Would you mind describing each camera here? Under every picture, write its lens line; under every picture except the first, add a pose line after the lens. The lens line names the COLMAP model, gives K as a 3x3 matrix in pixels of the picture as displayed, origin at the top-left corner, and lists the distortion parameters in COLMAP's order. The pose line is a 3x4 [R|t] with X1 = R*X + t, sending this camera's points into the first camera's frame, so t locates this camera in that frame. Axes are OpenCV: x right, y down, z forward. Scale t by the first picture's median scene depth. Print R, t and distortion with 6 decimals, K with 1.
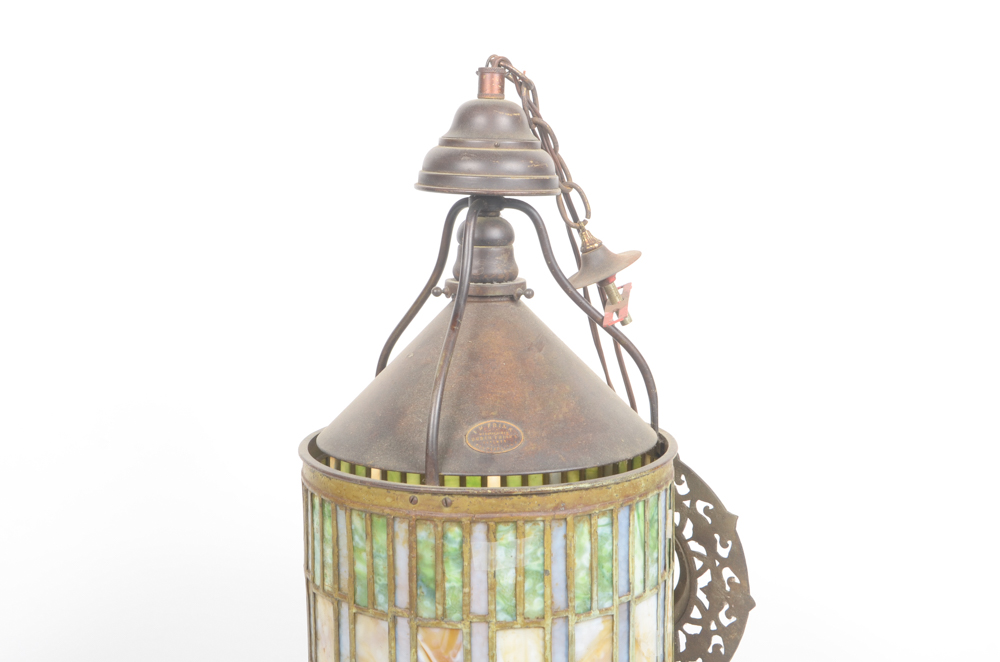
lens RADIAL K [[1494.0, 0, 500.2], [0, 1494.0, 330.9], [0, 0, 1]] dist [0.009196, 0.000000]
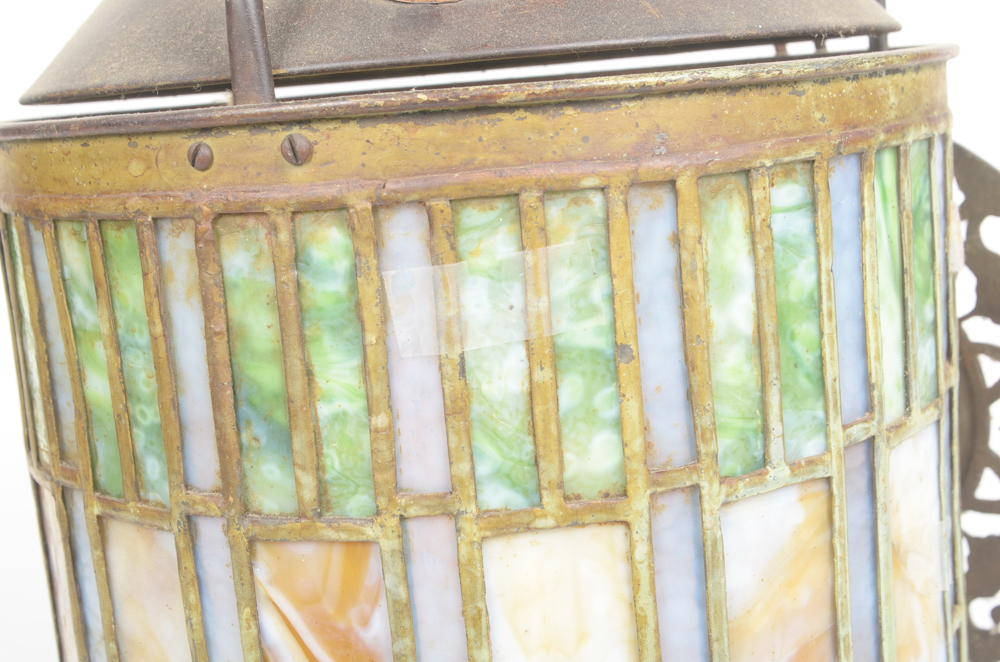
lens RADIAL K [[1494.0, 0, 501.2], [0, 1494.0, 331.6], [0, 0, 1]] dist [0.009196, 0.000000]
pose [[0.995709, -0.064890, -0.065982, 0.025626], [0.067172, 0.997196, 0.032977, 0.141707], [0.063657, -0.037268, 0.997276, 0.662144]]
